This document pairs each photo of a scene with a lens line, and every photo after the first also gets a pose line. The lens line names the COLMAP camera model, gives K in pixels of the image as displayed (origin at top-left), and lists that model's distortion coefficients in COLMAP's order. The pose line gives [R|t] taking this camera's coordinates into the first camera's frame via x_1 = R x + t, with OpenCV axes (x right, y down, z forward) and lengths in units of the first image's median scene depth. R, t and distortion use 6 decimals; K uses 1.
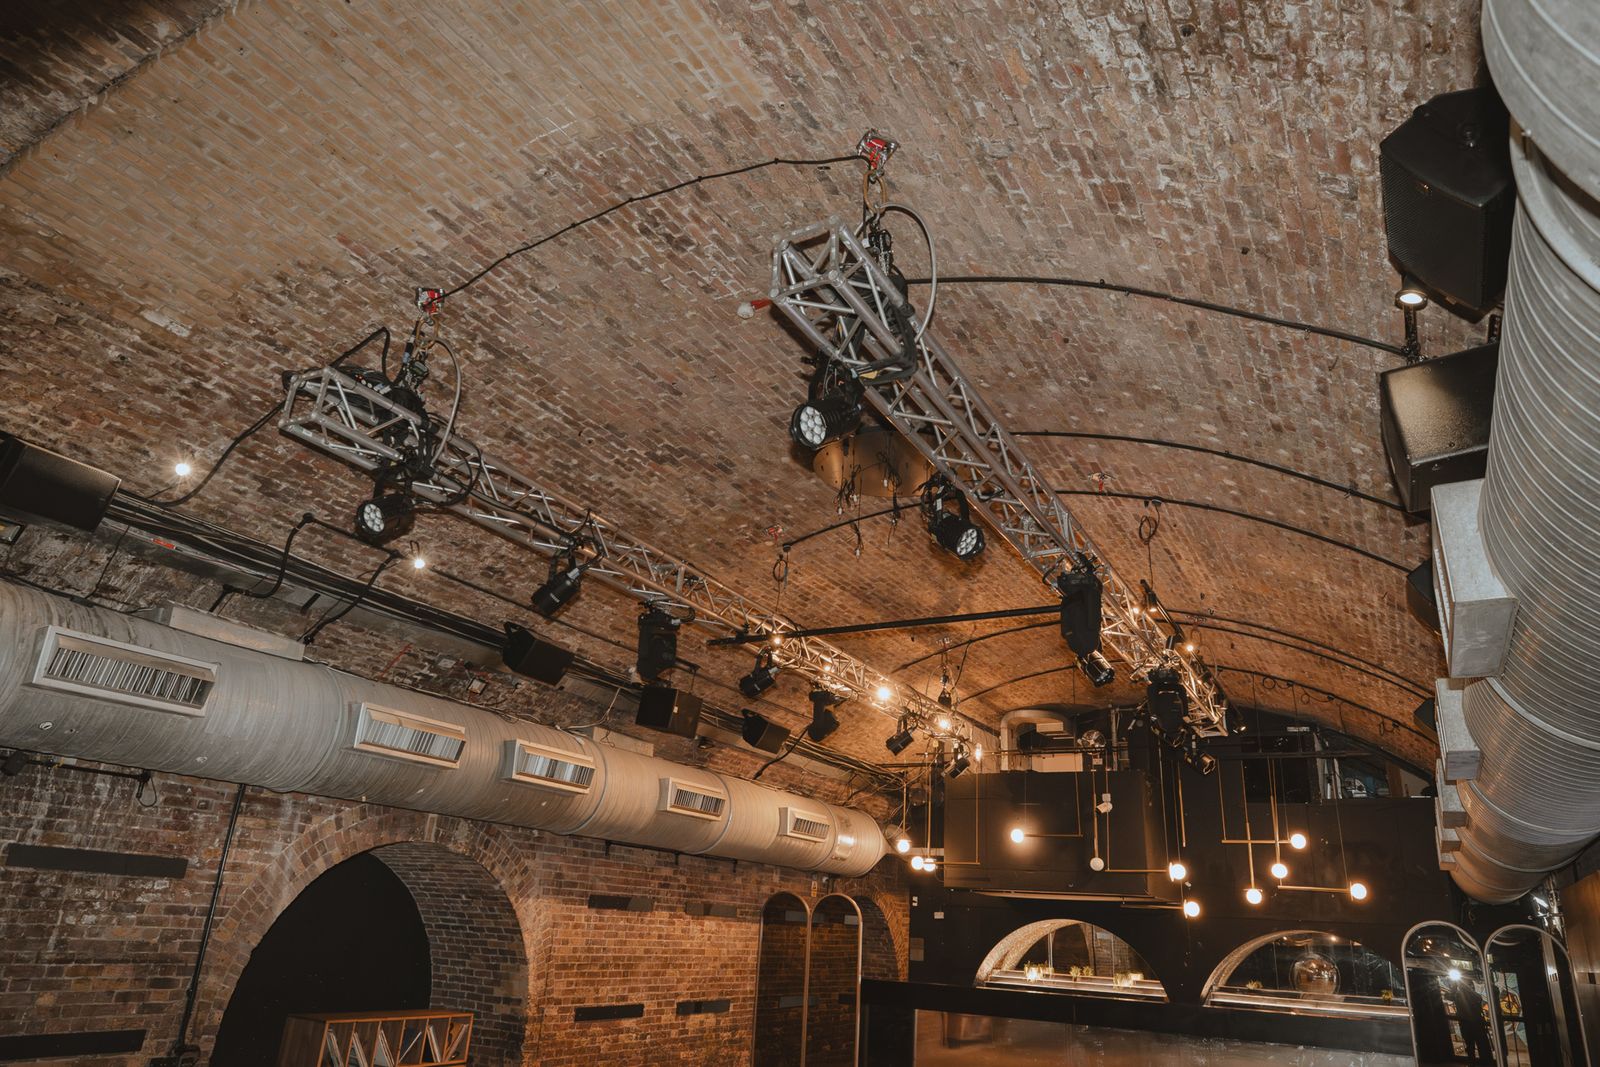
lens RADIAL K [[1074.3, 0, 805.3], [0, 1074.3, 523.6], [0, 0, 1]] dist [-0.001546, 0.002682]
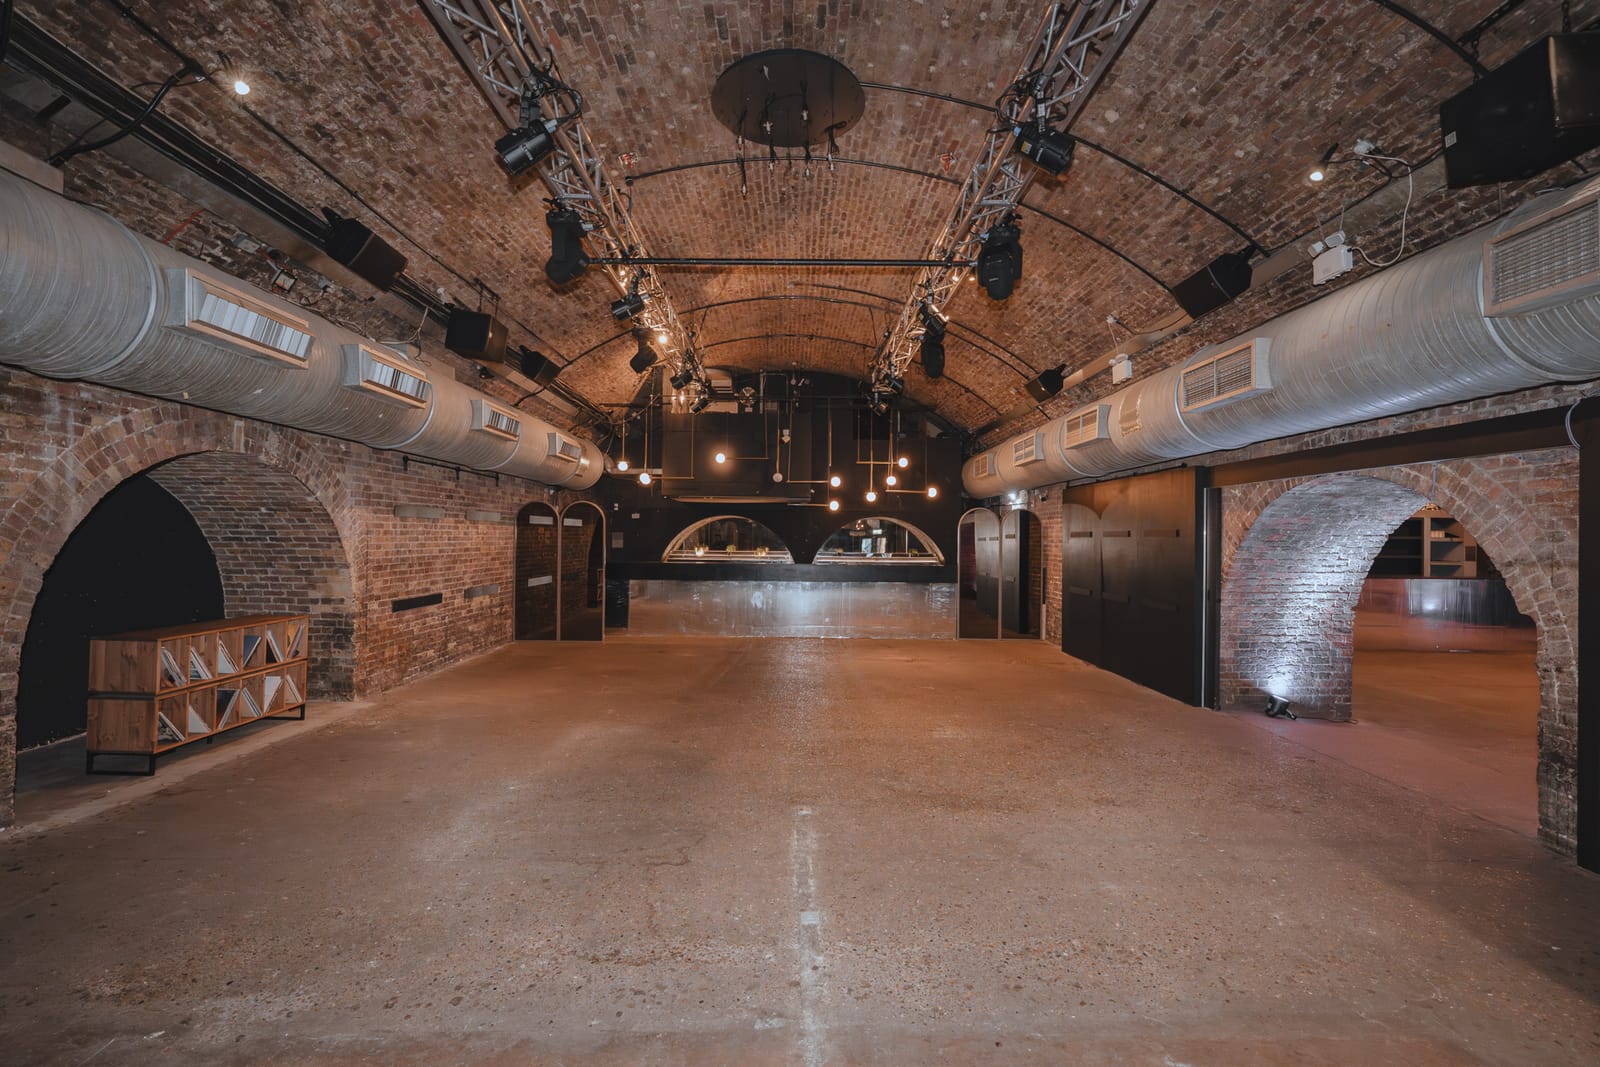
lens RADIAL K [[719.5, 0, 805.7], [0, 719.5, 532.5], [0, 0, 1]] dist [-0.003496, 0.001143]
pose [[0.868091, -0.042405, 0.494590, -0.217952], [-0.139494, 0.935359, 0.325032, 0.086538], [-0.476402, -0.351150, 0.806061, 0.231721]]
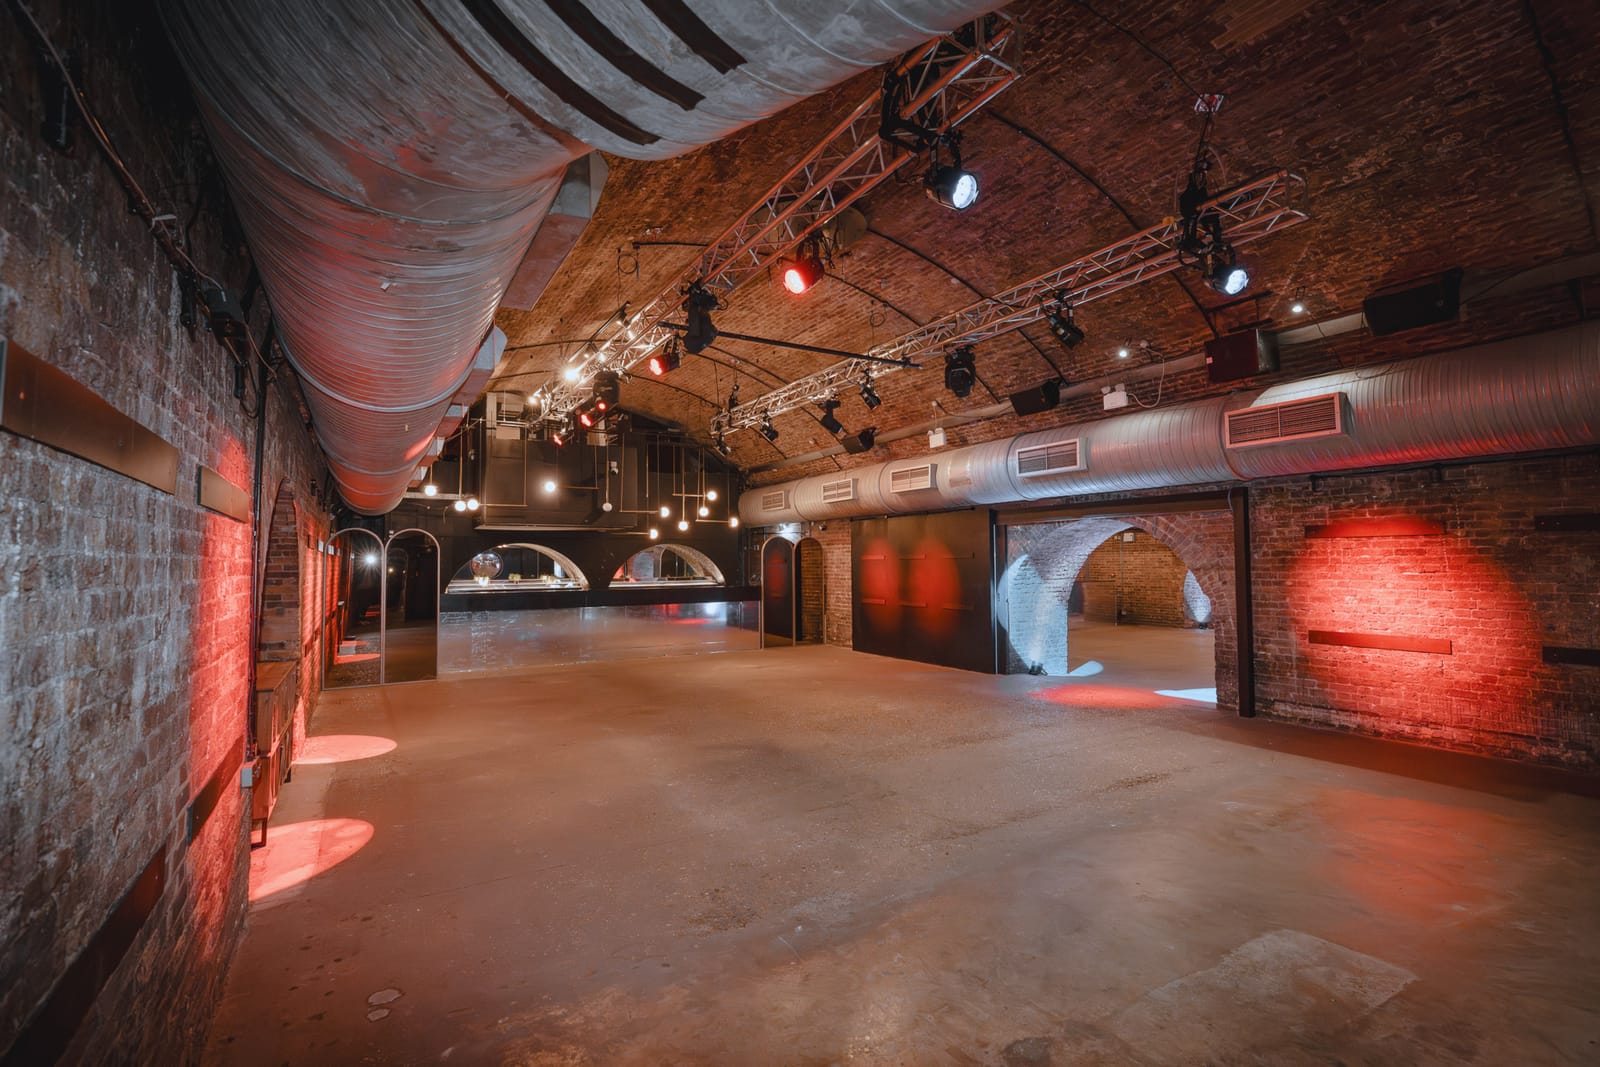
lens RADIAL K [[719.5, 0, 805.7], [0, 719.5, 532.5], [0, 0, 1]] dist [-0.003496, 0.001143]
pose [[0.493966, -0.022865, 0.869180, -0.582781], [-0.272661, 0.945156, 0.179821, 0.119651], [-0.825623, -0.325817, 0.460641, 0.376359]]
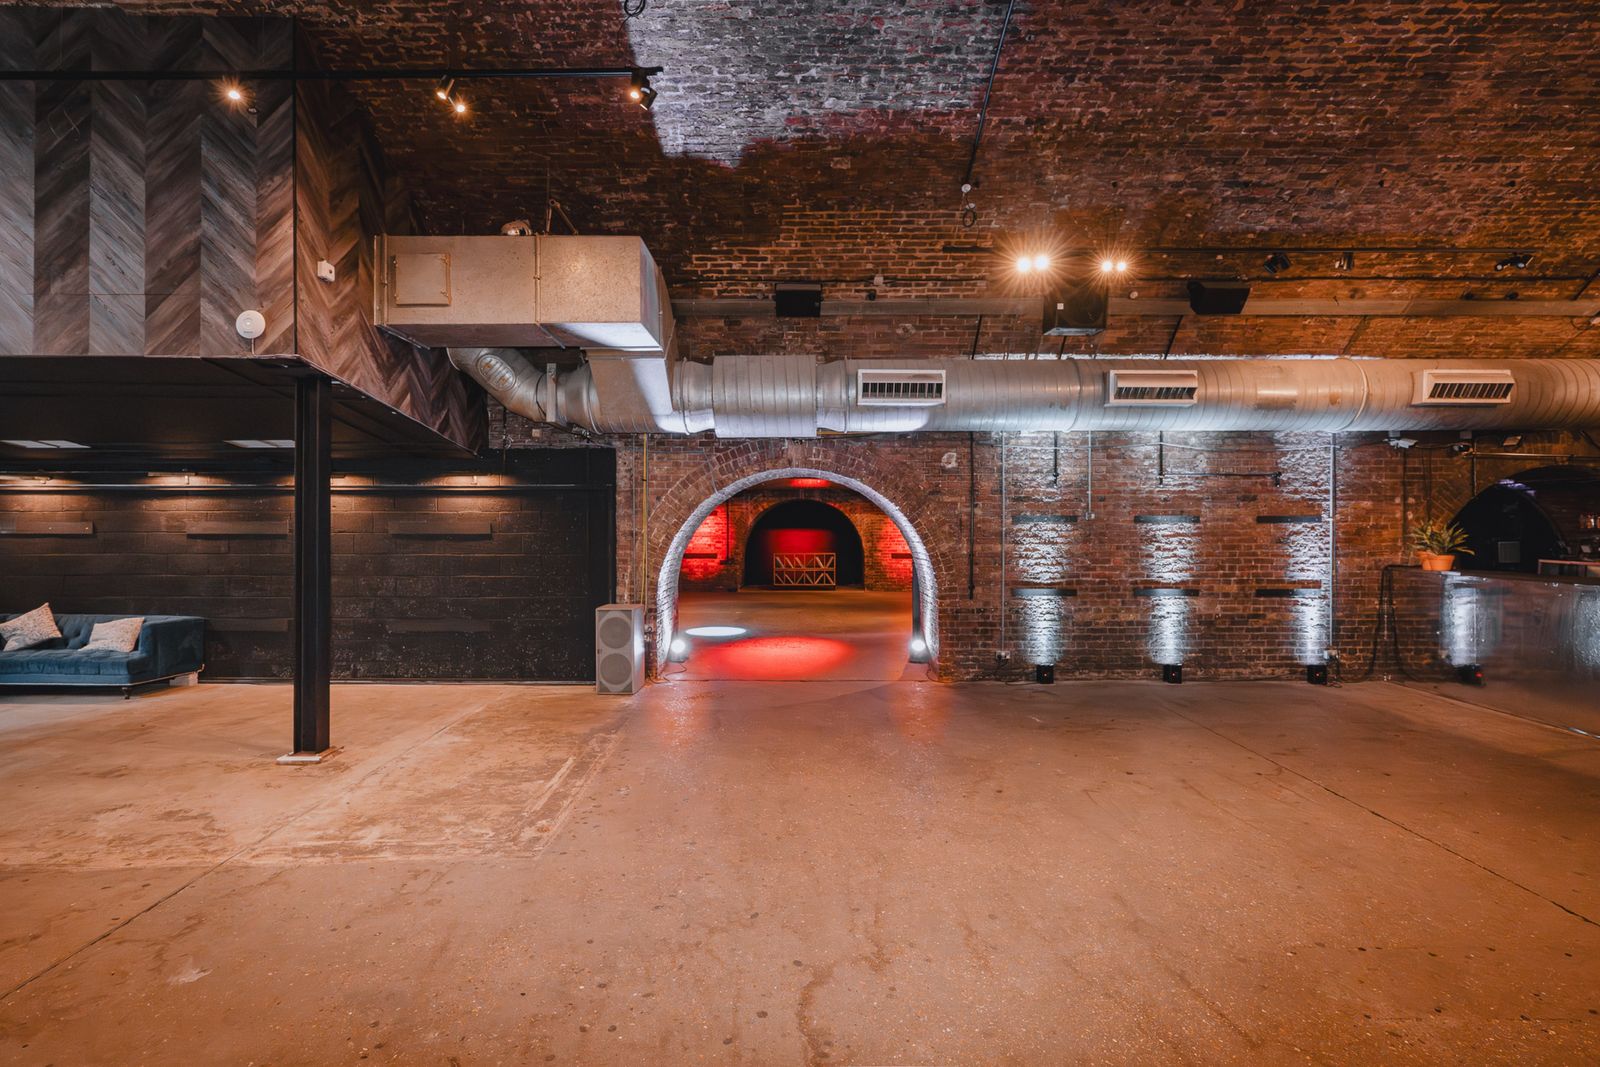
lens RADIAL K [[719.5, 0, 805.7], [0, 719.5, 532.5], [0, 0, 1]] dist [-0.003496, 0.001143]
pose [[0.477214, -0.049460, -0.877394, 1.248121], [0.332774, 0.934234, 0.128331, 0.126049], [0.813344, -0.353216, 0.462288, 0.071171]]
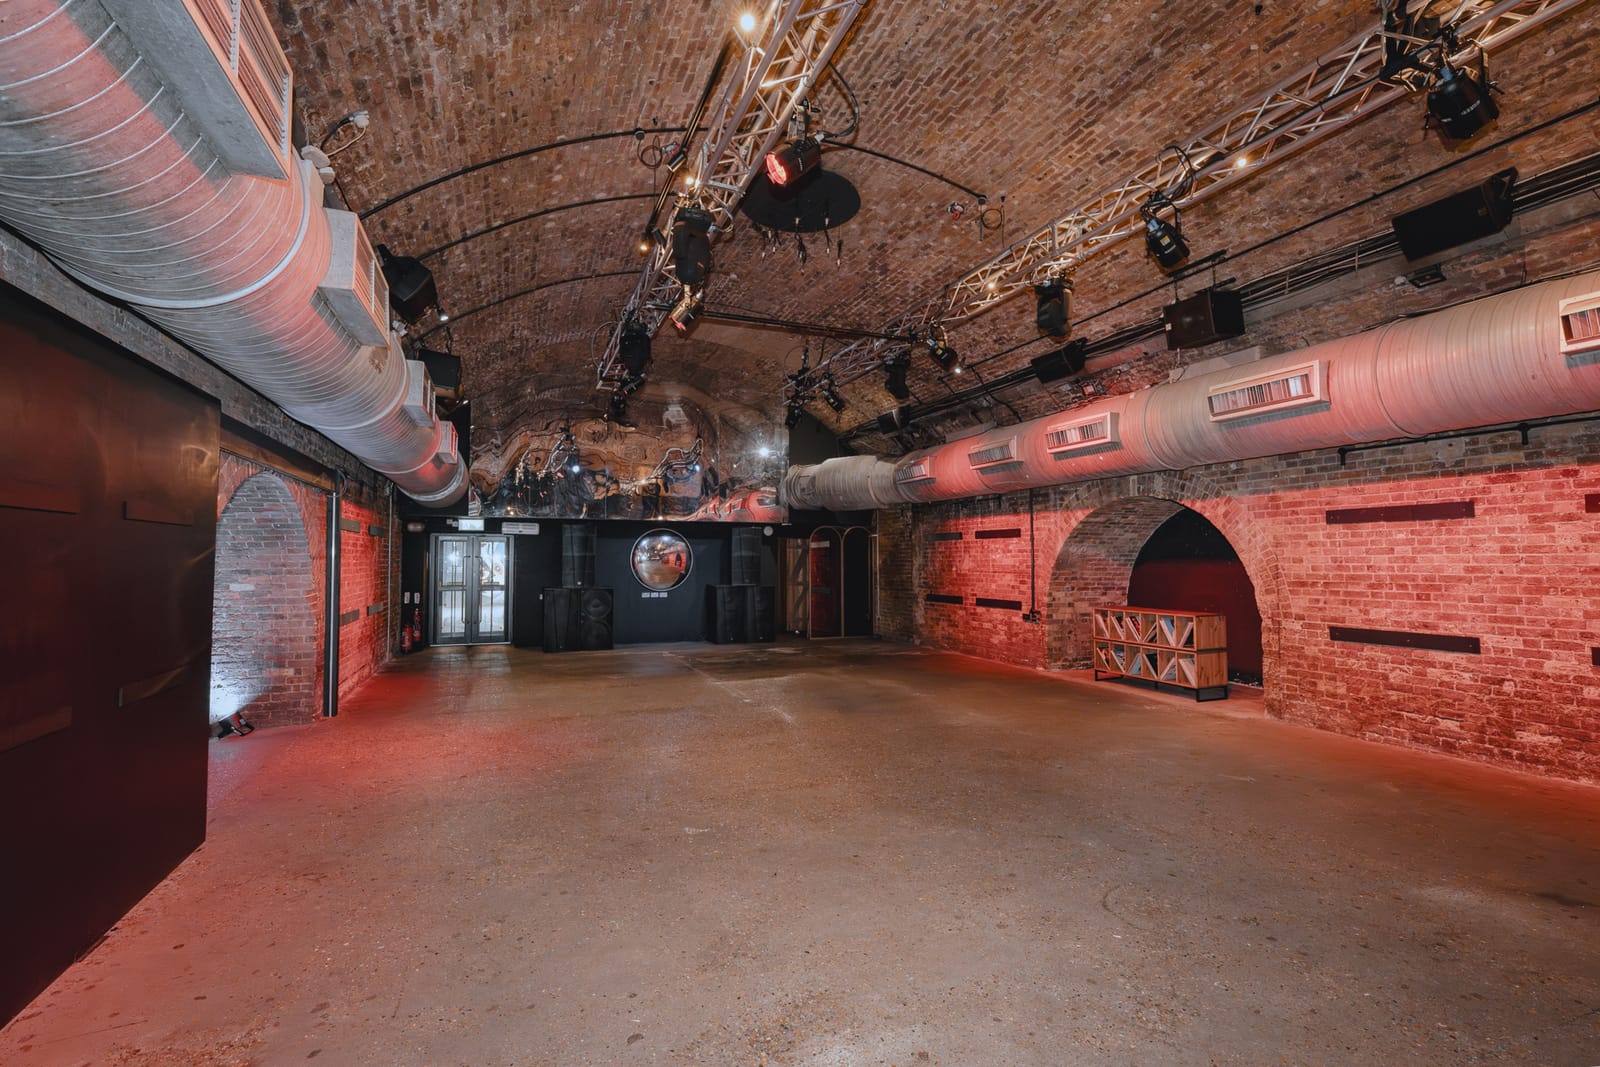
lens RADIAL K [[719.5, 0, 805.7], [0, 719.5, 532.5], [0, 0, 1]] dist [-0.003496, 0.001143]
pose [[-0.634255, -0.085049, -0.768432, 0.585535], [0.238635, 0.923862, -0.299219, 0.477377], [0.735373, -0.373156, -0.565668, 1.102810]]
